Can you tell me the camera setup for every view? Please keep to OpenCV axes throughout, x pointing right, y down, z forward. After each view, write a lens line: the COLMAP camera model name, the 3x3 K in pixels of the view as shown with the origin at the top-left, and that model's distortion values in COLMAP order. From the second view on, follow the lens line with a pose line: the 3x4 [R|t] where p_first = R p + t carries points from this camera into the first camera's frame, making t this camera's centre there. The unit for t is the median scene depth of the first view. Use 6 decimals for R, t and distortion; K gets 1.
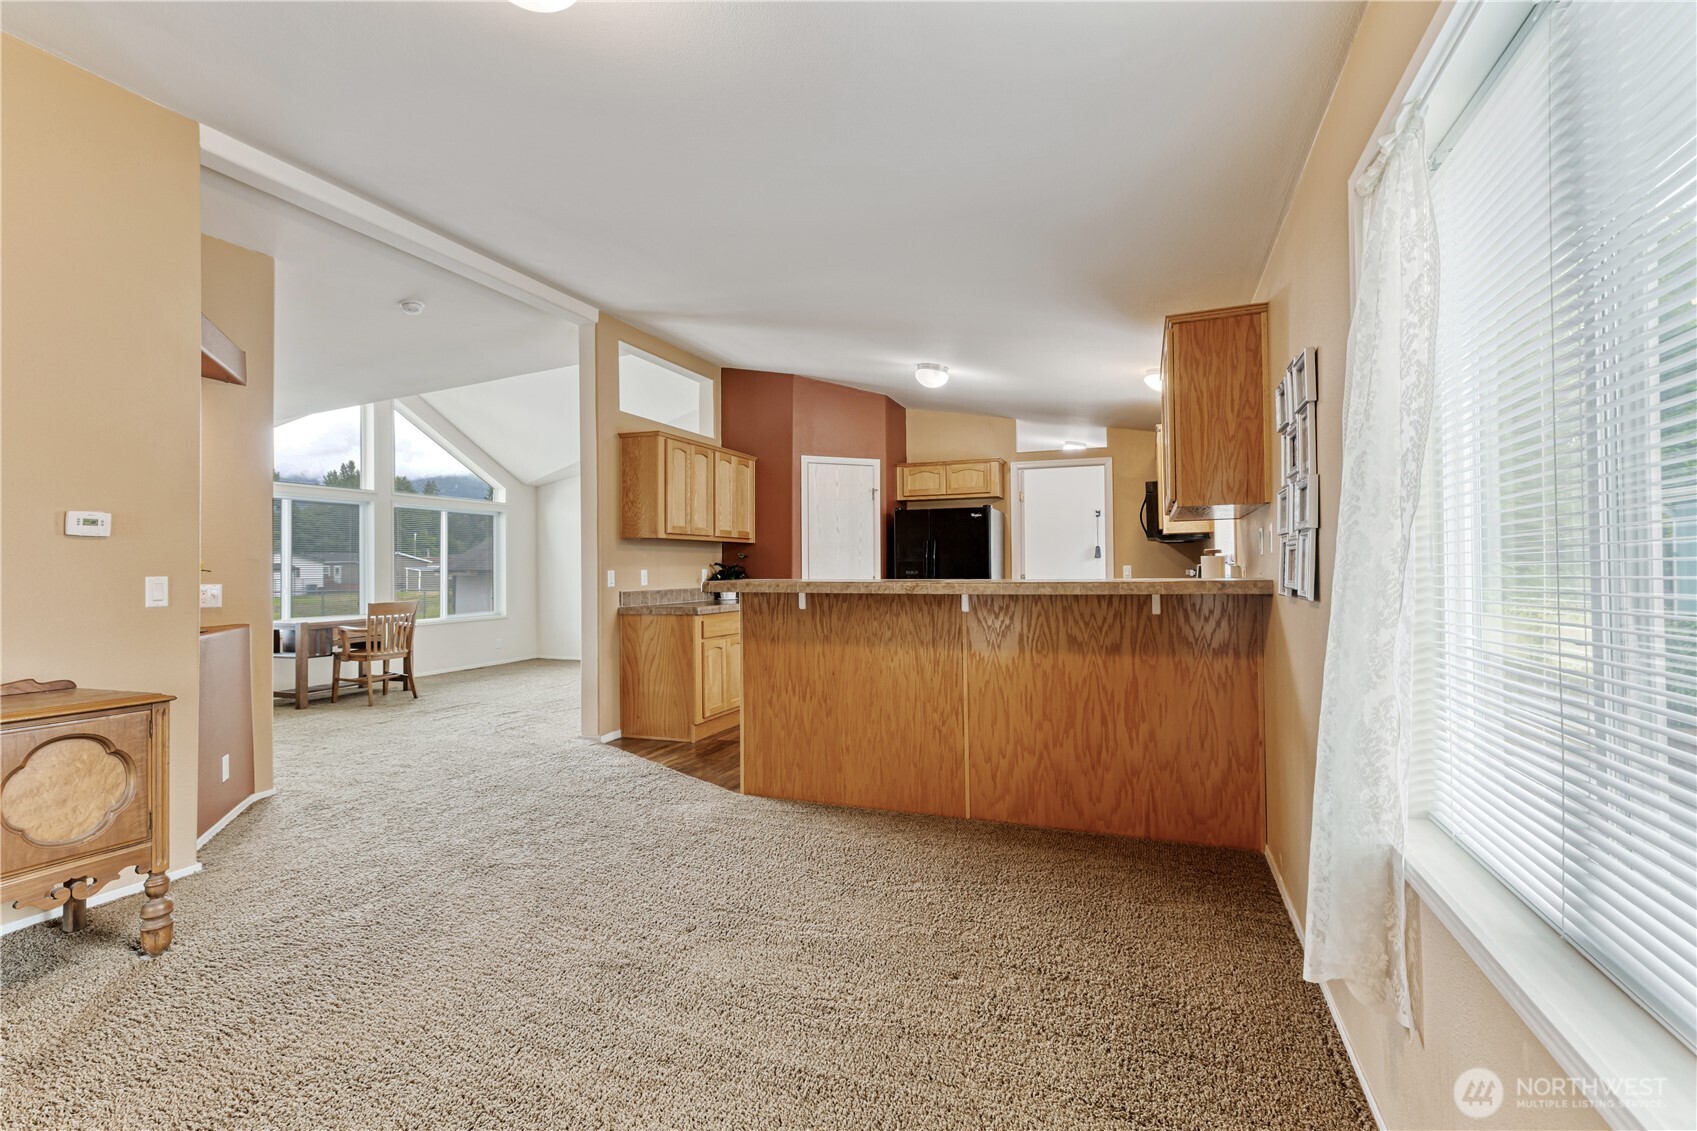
lens RADIAL K [[792.6, 0, 852.5], [0, 792.6, 562.5], [0, 0, 1]] dist [0.000382, -0.000136]
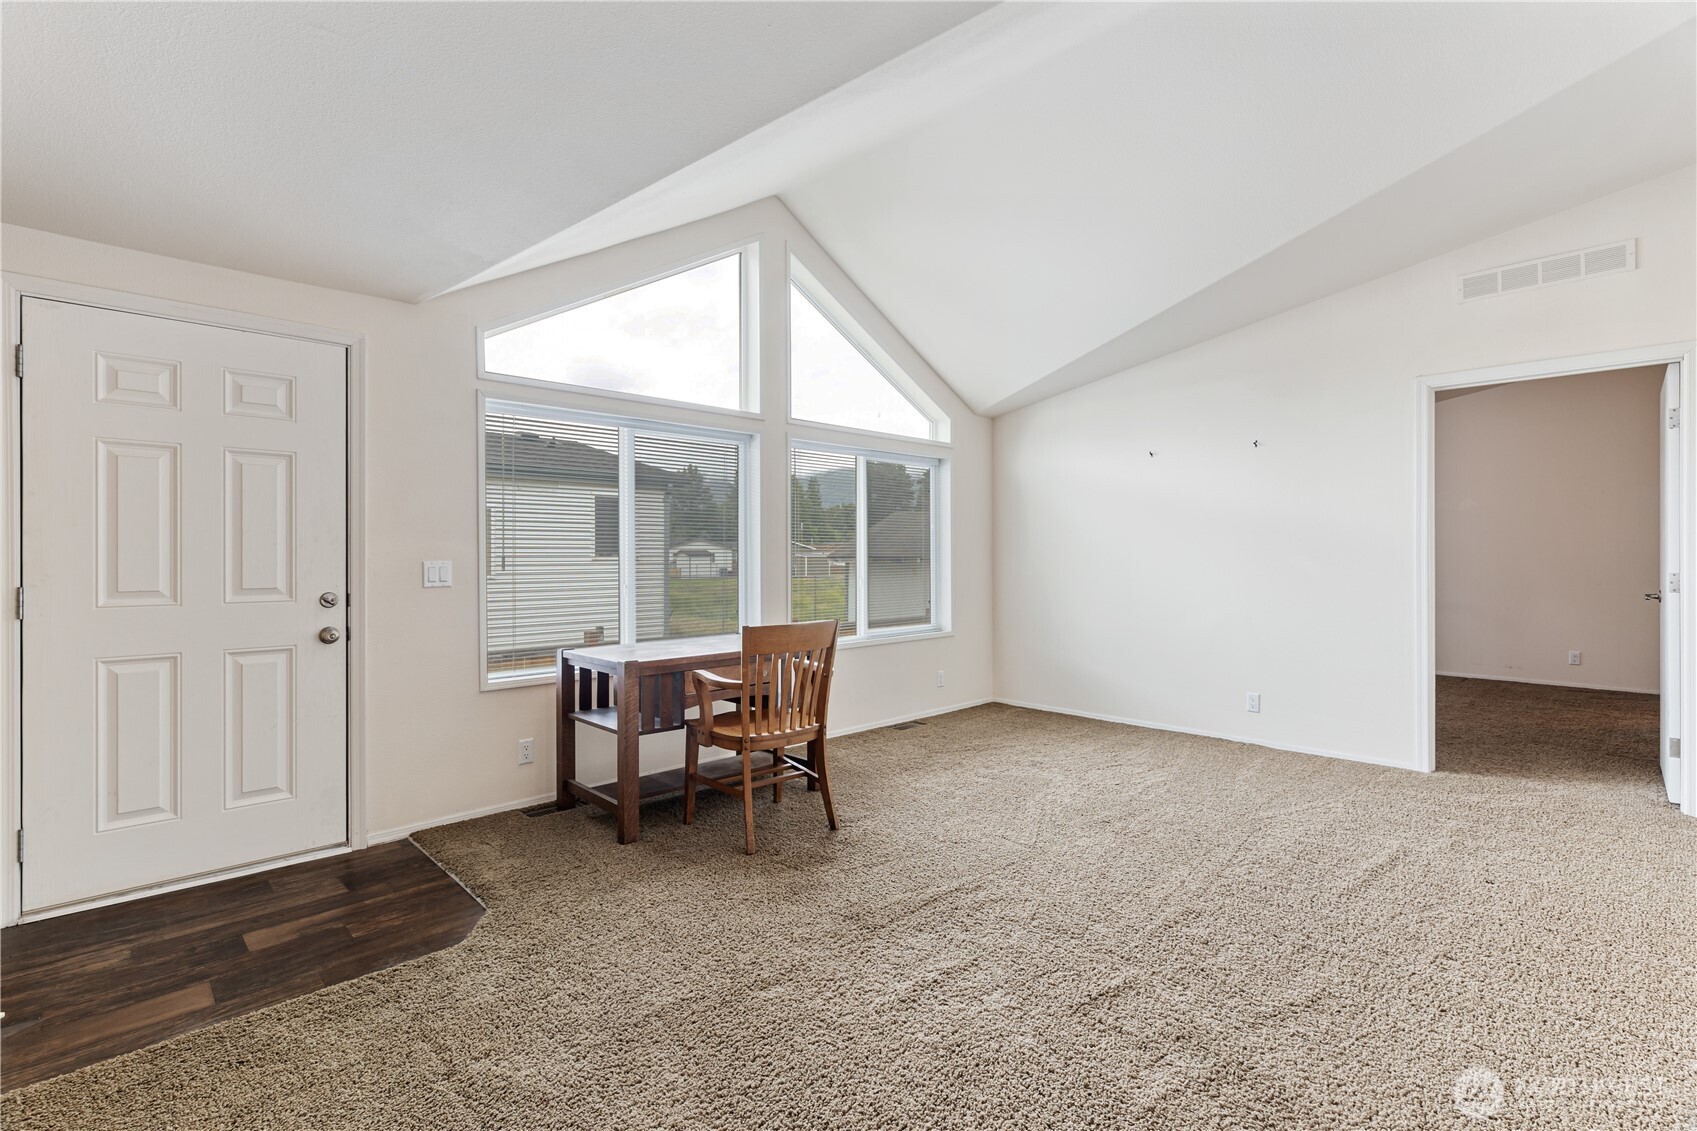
lens RADIAL K [[792.6, 0, 849.3], [0, 792.6, 560.2], [0, 0, 1]] dist [0.000382, -0.000136]
pose [[0.902722, 0.007333, -0.430162, -0.273771], [-0.001612, 0.999905, 0.013664, 0.005838], [0.430221, -0.011642, 0.902648, 0.467585]]
